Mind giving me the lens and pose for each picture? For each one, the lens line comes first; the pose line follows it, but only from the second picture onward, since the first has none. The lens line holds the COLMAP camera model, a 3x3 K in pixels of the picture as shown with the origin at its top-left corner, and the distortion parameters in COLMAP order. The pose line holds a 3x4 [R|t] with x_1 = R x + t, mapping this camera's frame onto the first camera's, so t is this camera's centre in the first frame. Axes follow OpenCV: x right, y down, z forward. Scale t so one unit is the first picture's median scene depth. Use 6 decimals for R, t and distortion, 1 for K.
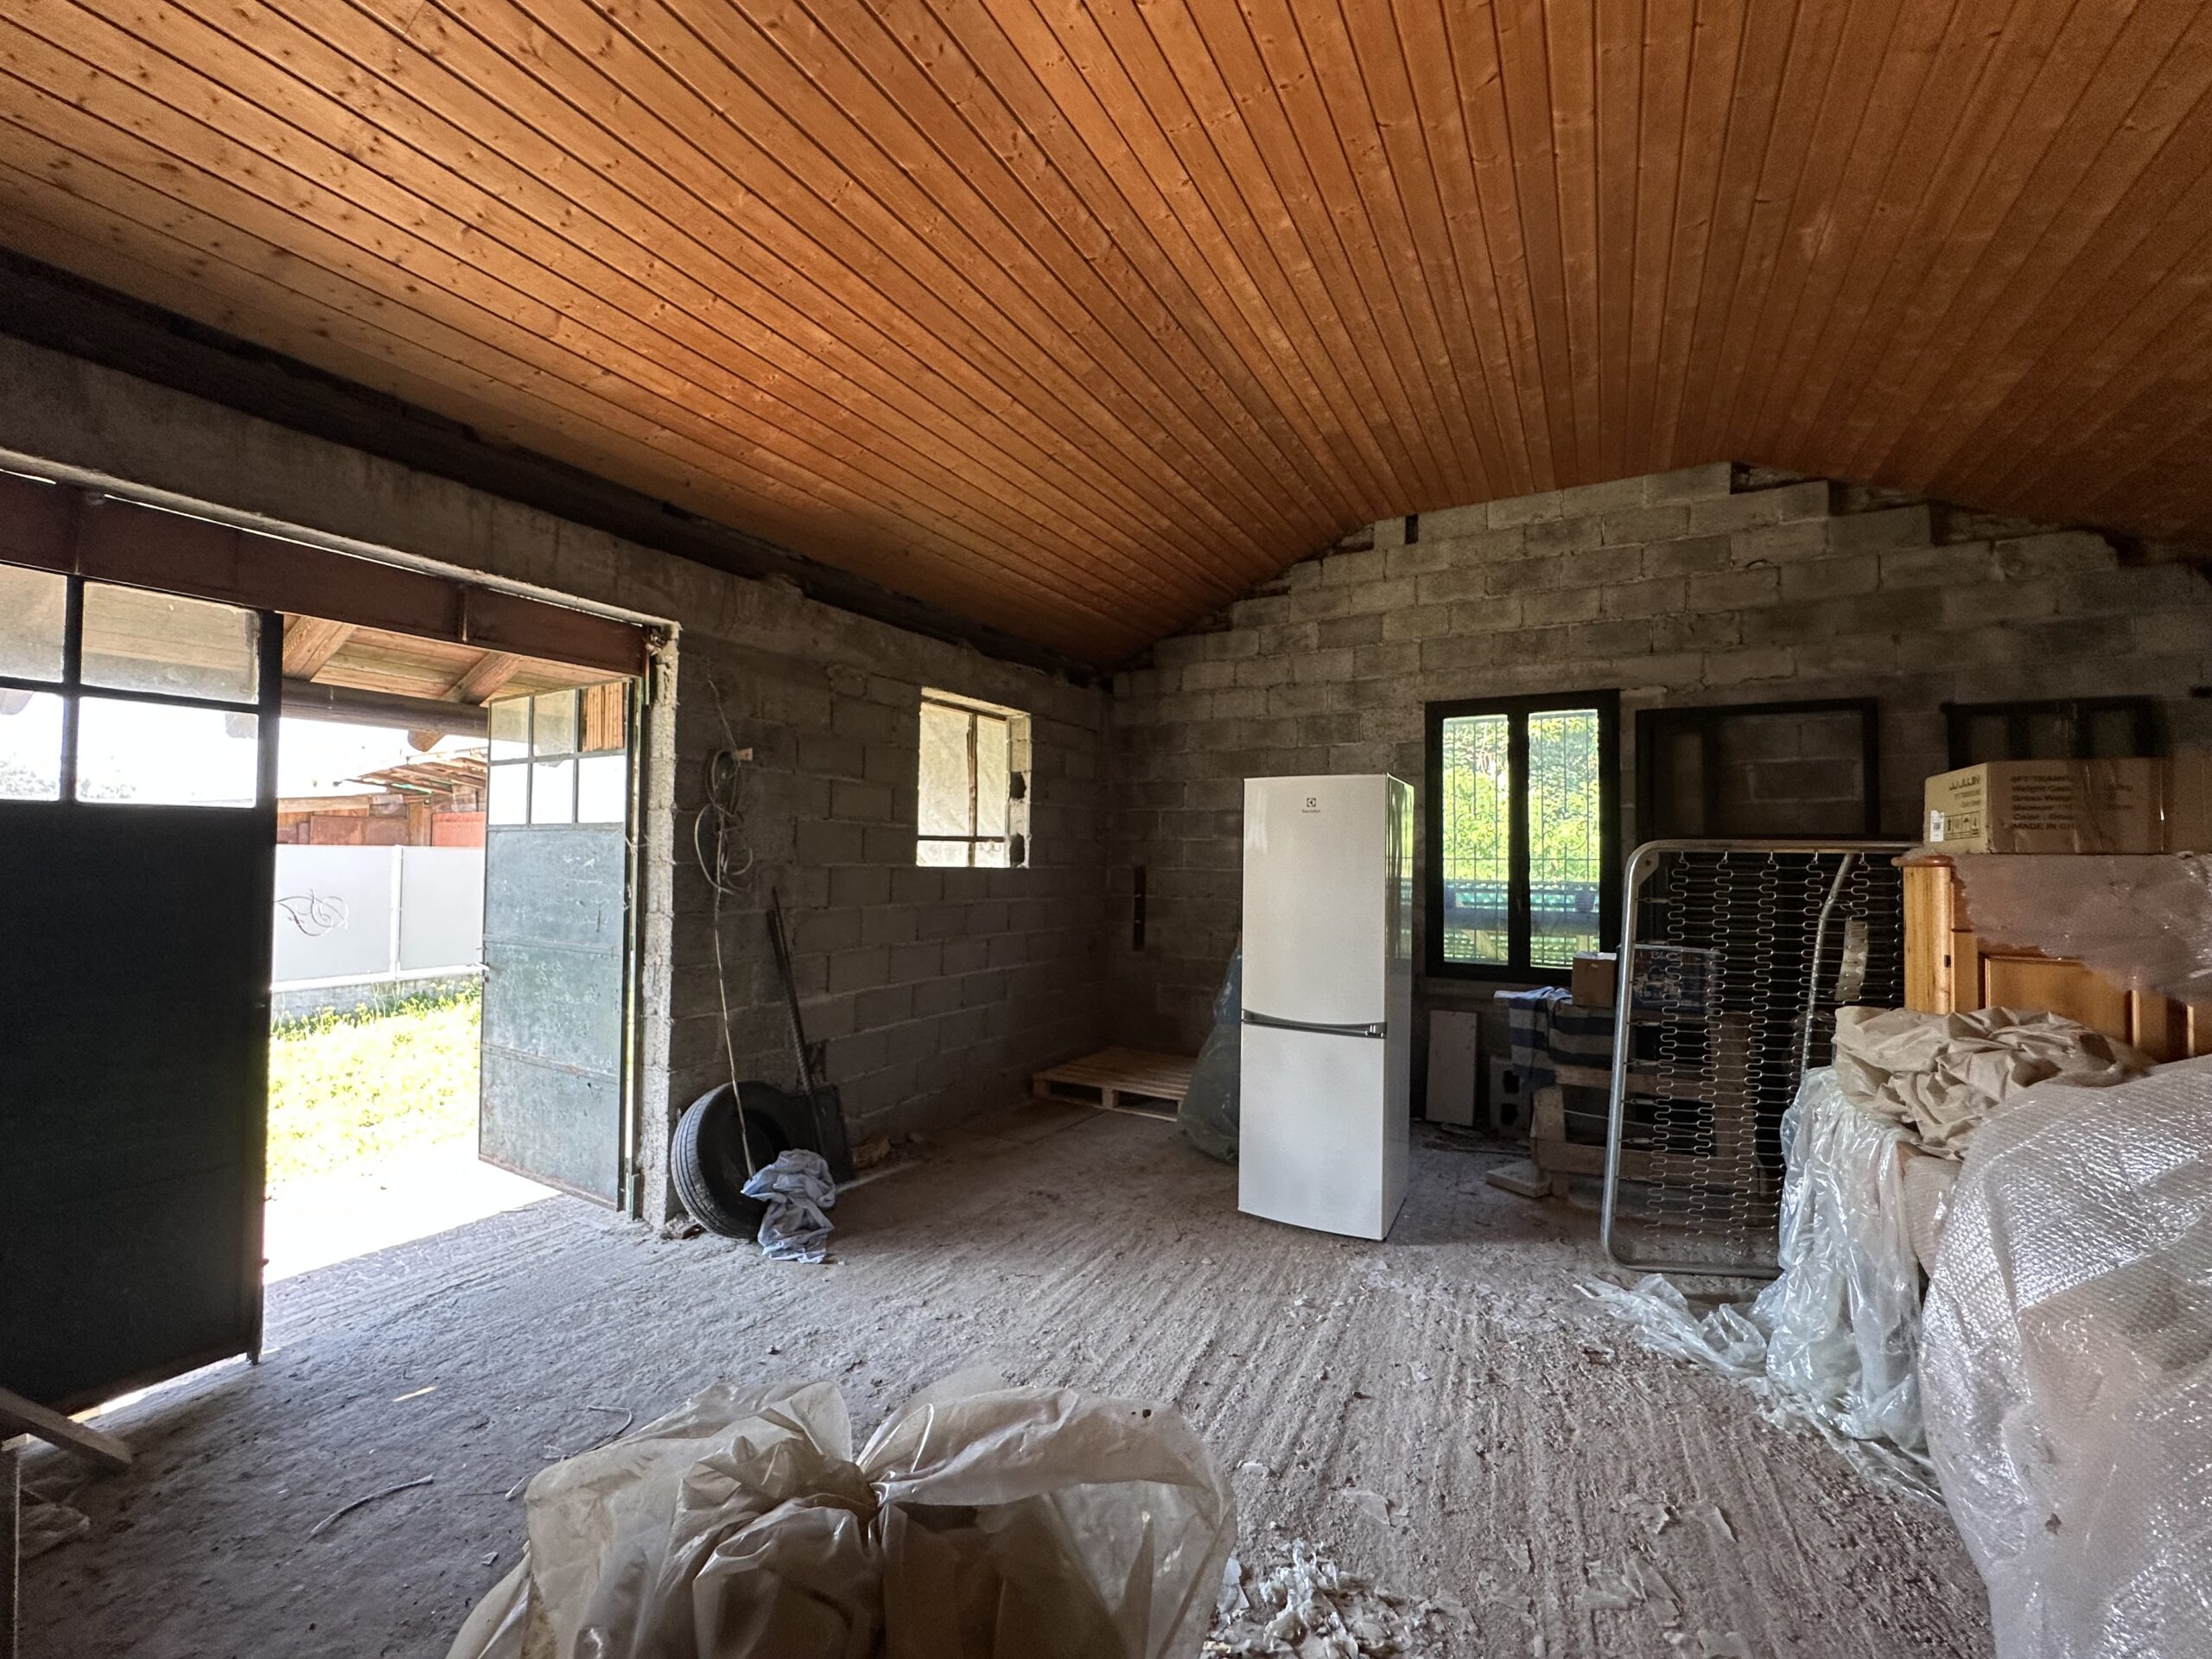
lens RADIAL K [[882.9, 0, 1100.4], [0, 882.9, 828.4], [0, 0, 1]] dist [-0.004181, 0.000988]
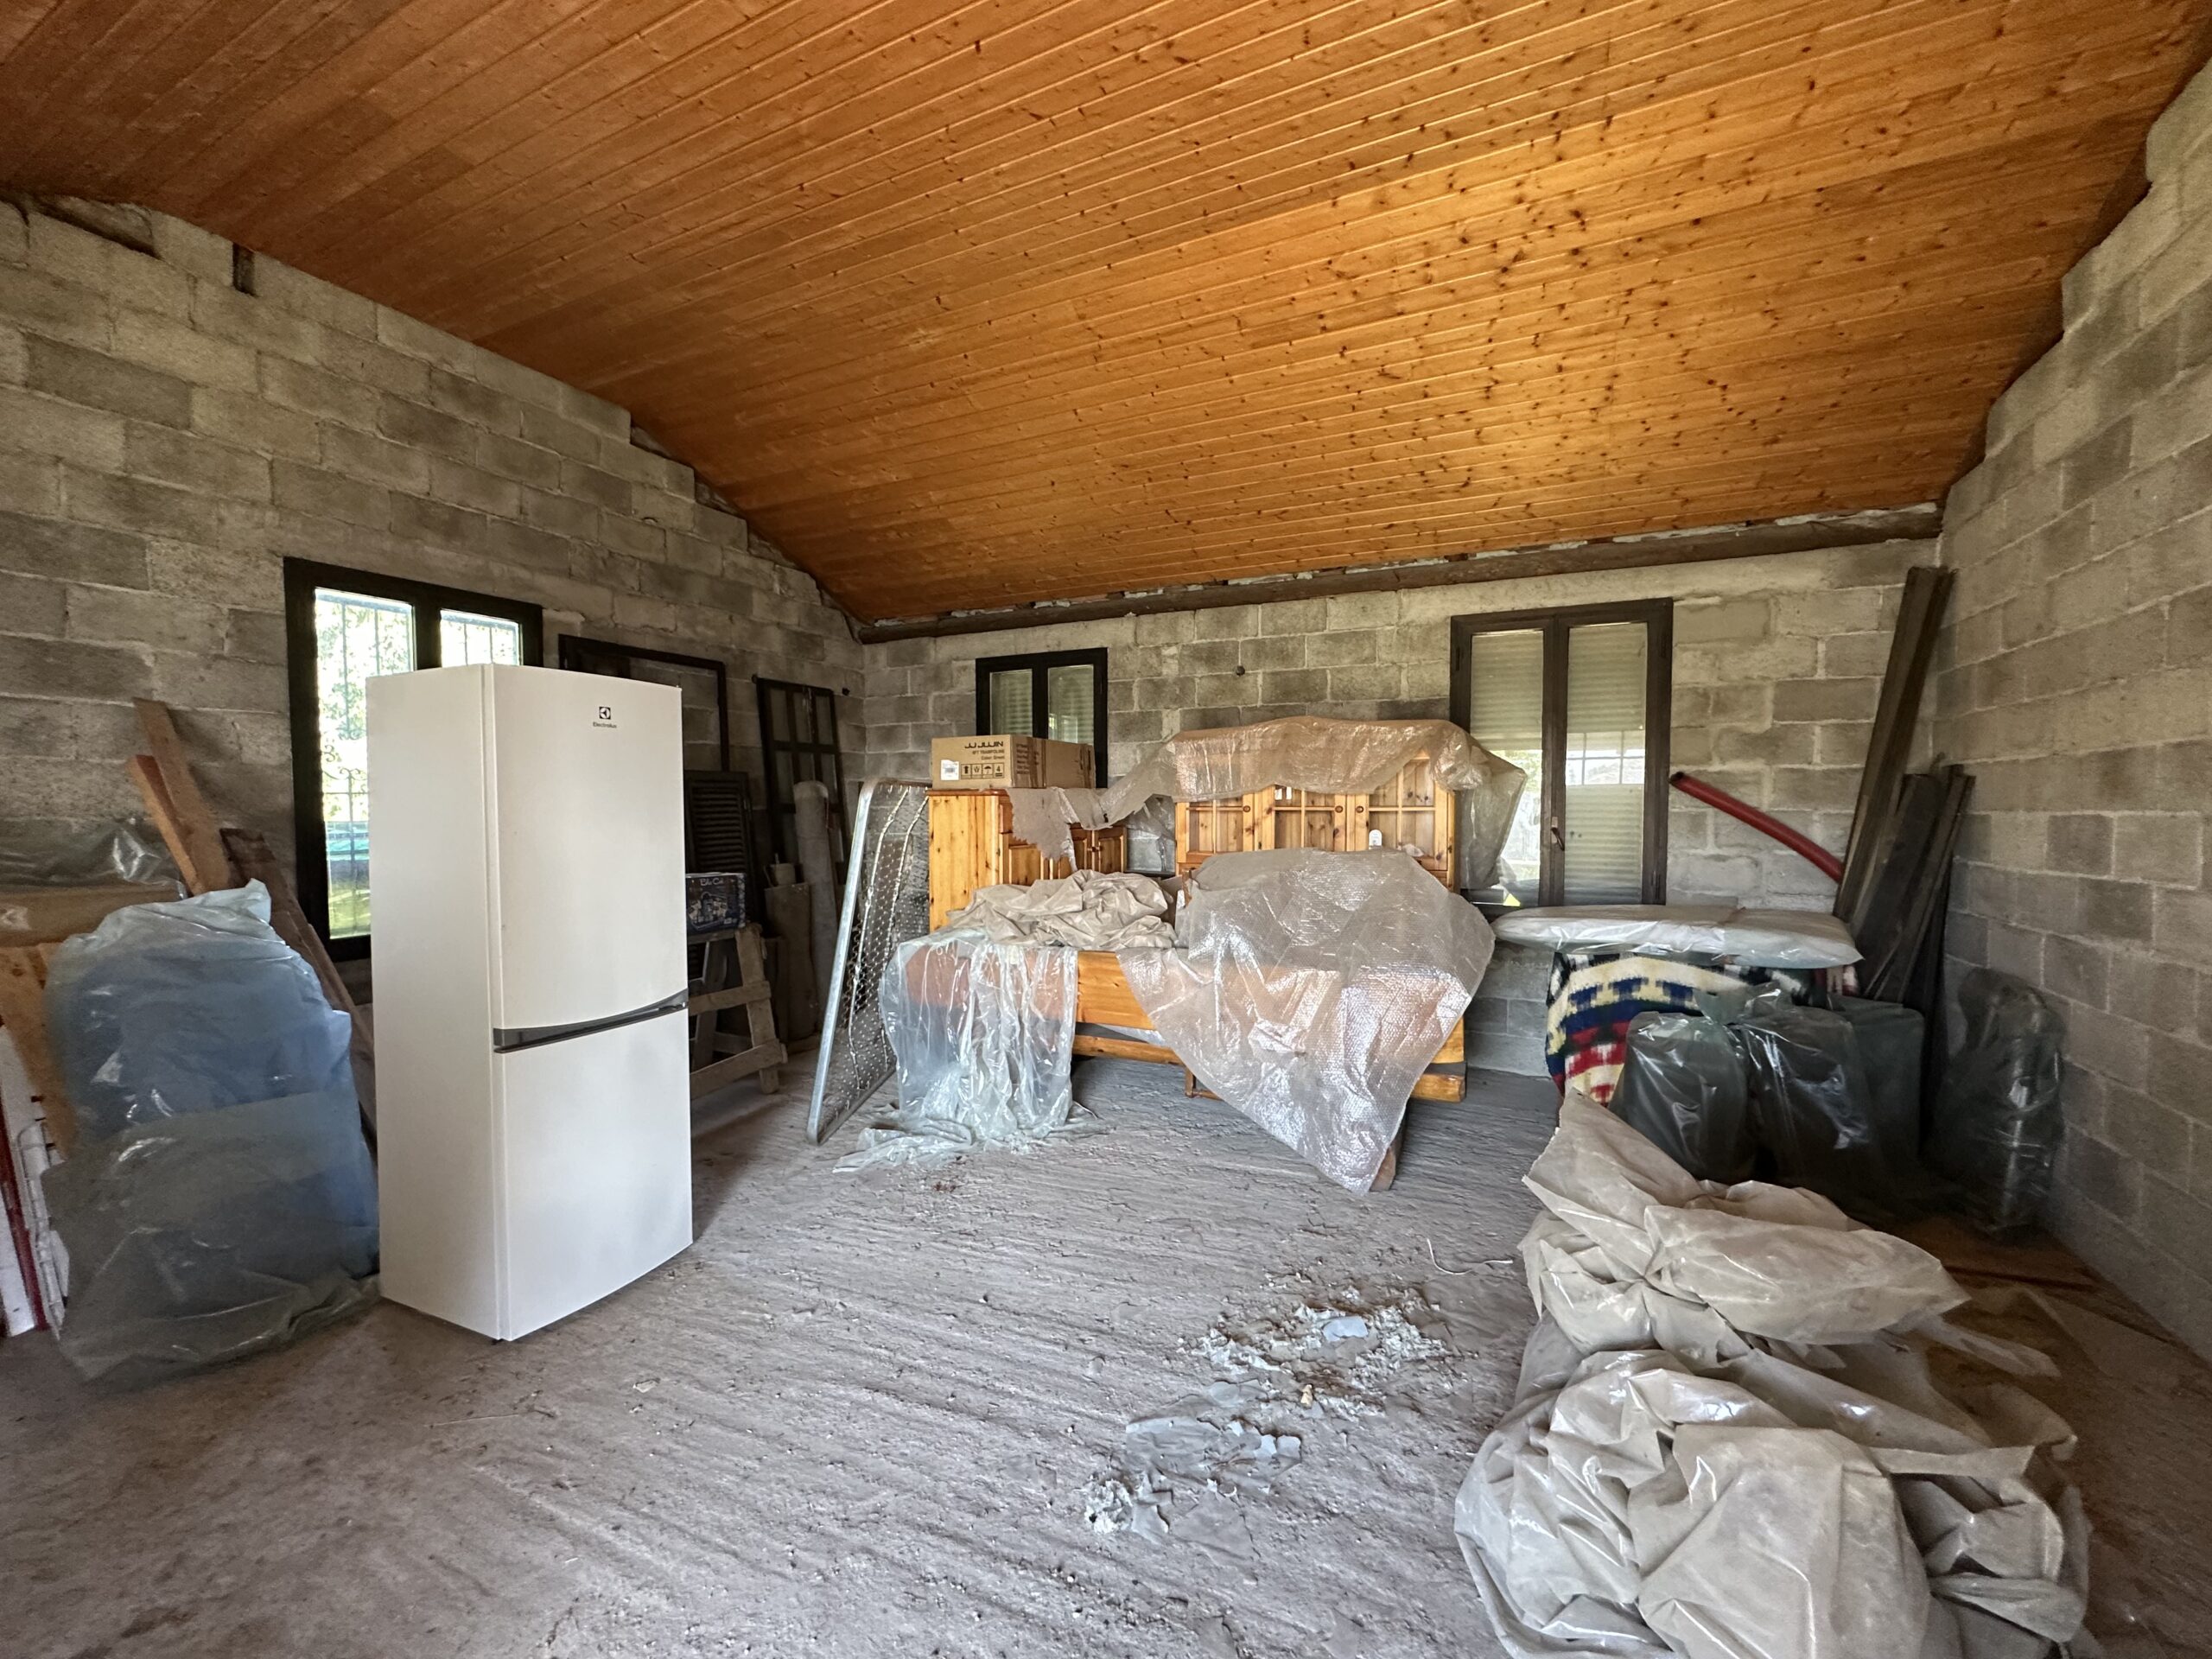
lens RADIAL K [[882.9, 0, 1107.9], [0, 882.9, 830.0], [0, 0, 1]] dist [-0.004181, 0.000988]
pose [[-0.065970, -0.046549, 0.996735, -0.466788], [-0.030979, 0.998525, 0.044583, 0.018353], [-0.997341, -0.027937, -0.067315, 0.587856]]
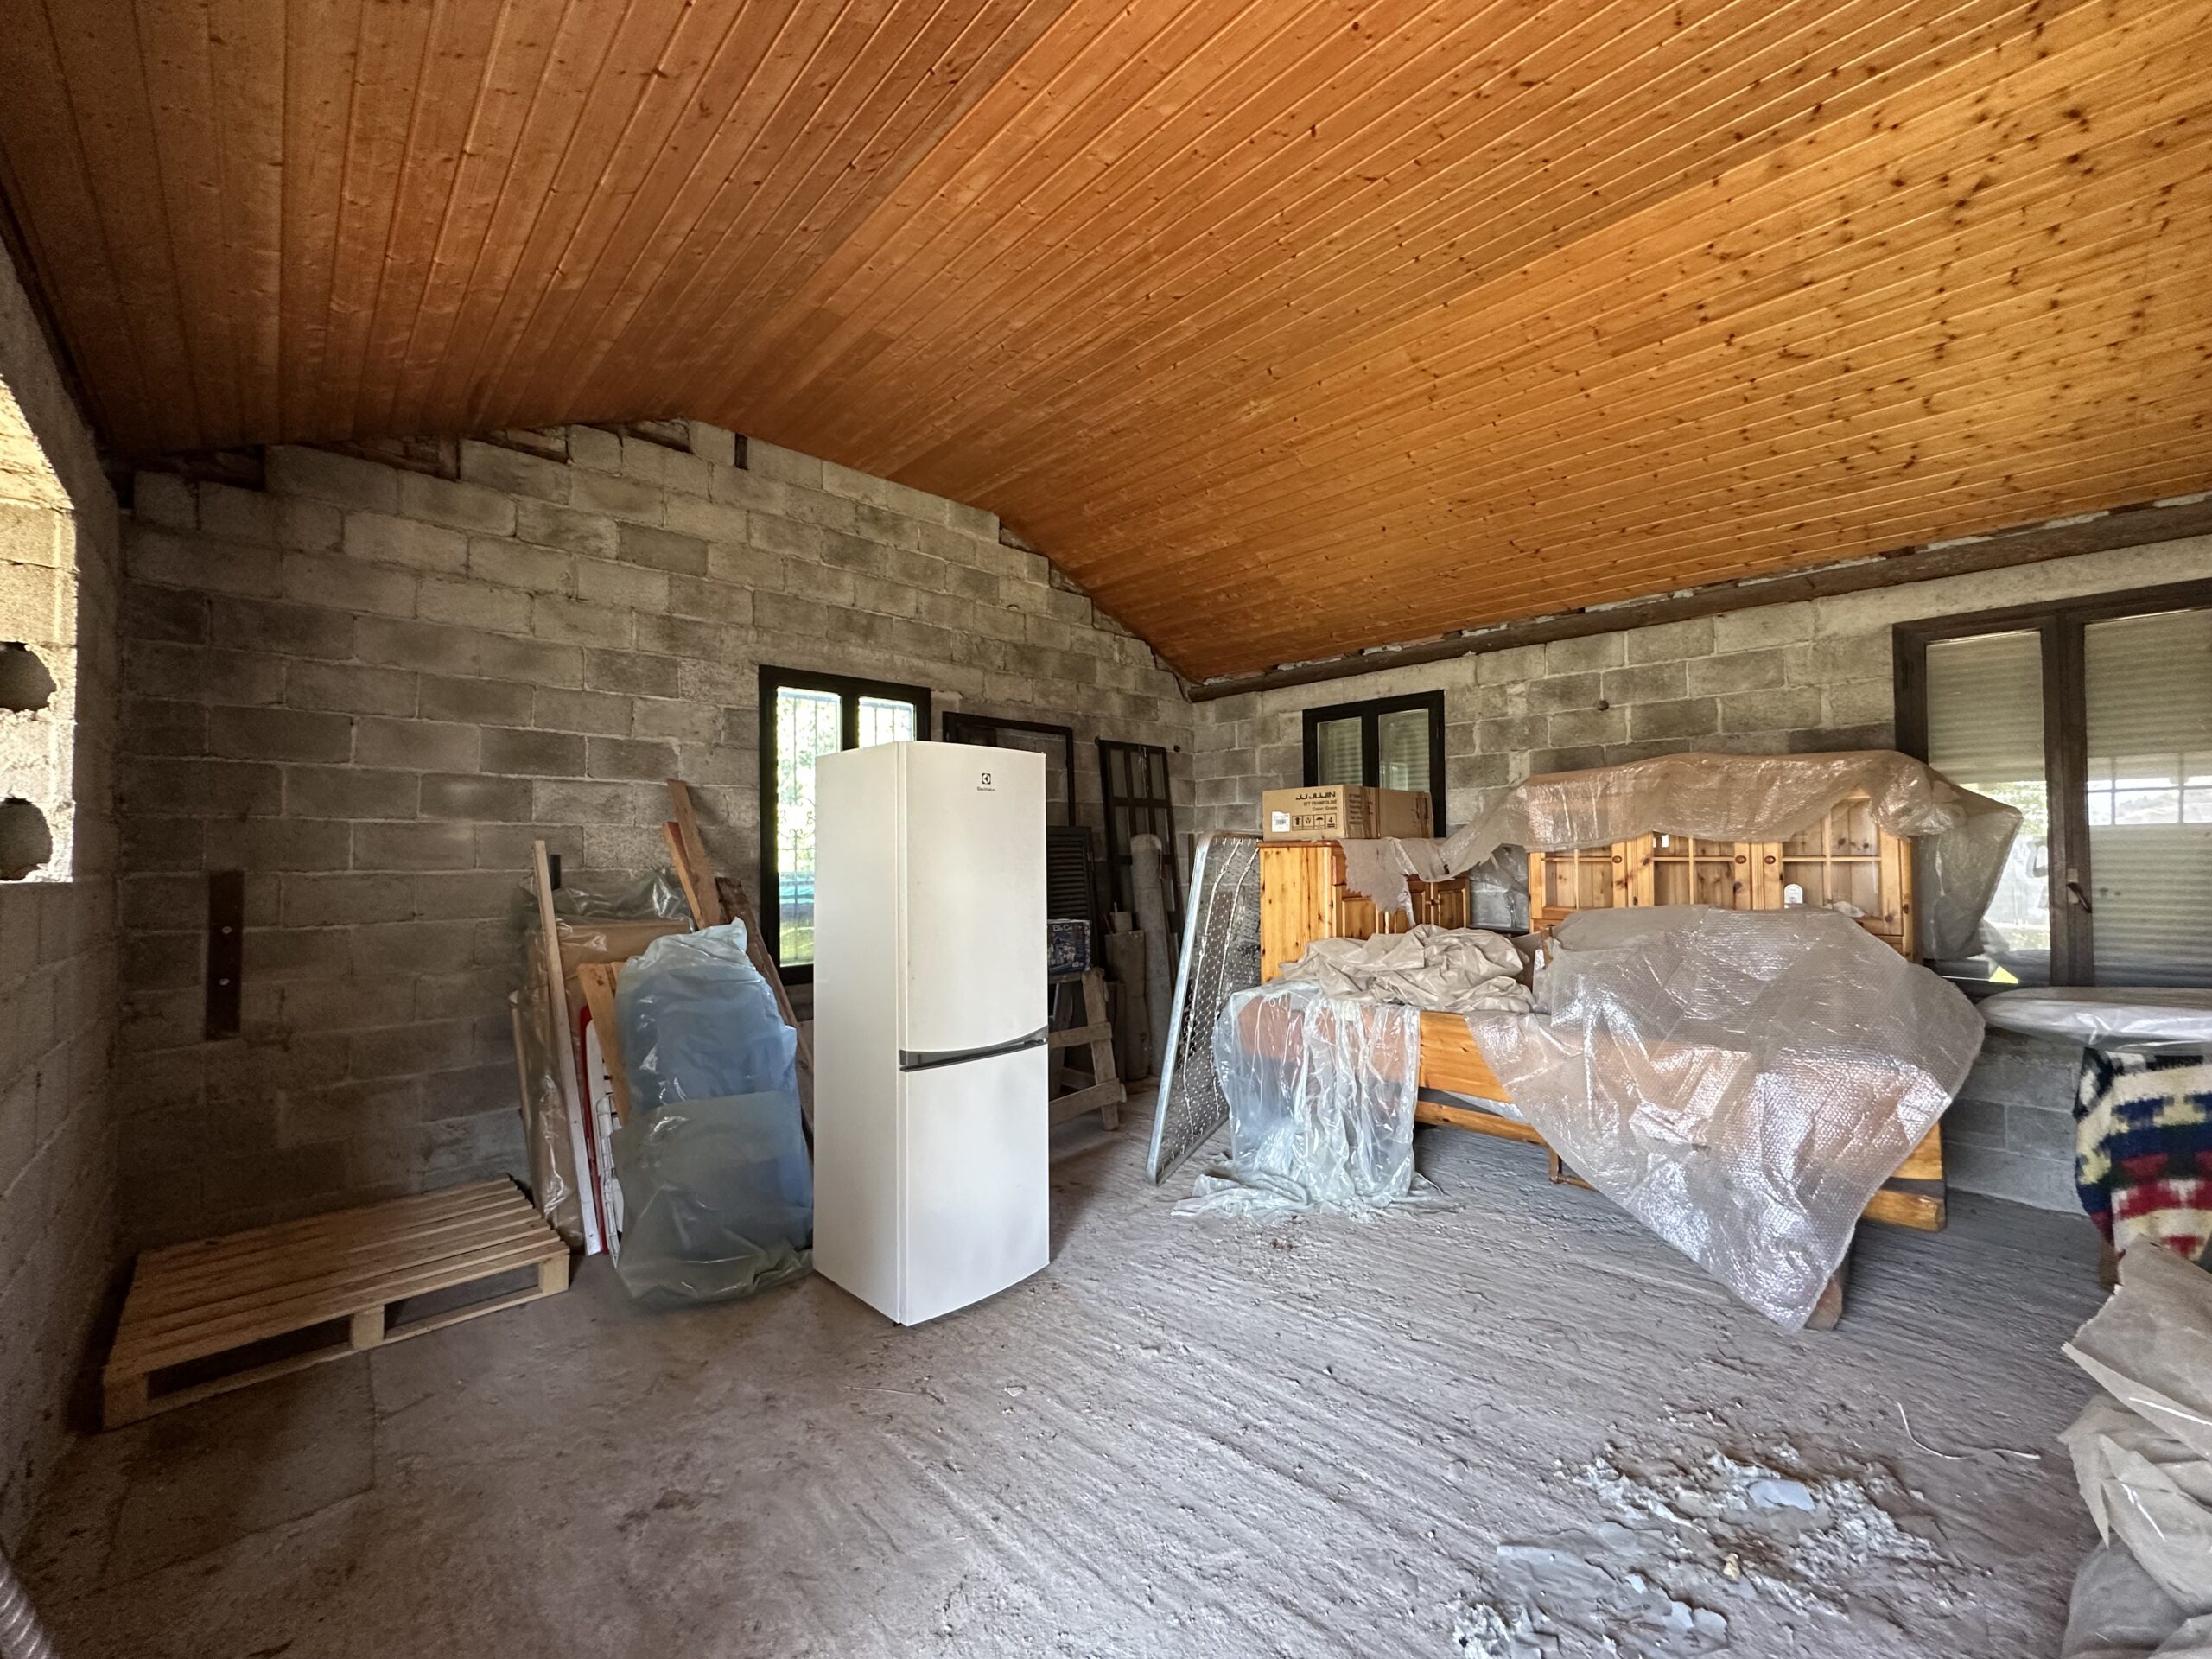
lens RADIAL K [[882.9, 0, 1108.5], [0, 882.9, 829.9], [0, 0, 1]] dist [-0.004181, 0.000988]
pose [[0.285432, 0.008367, 0.958362, -0.476573], [-0.019148, 0.999812, -0.003025, 0.016604], [-0.958208, -0.017487, 0.285538, 0.603320]]
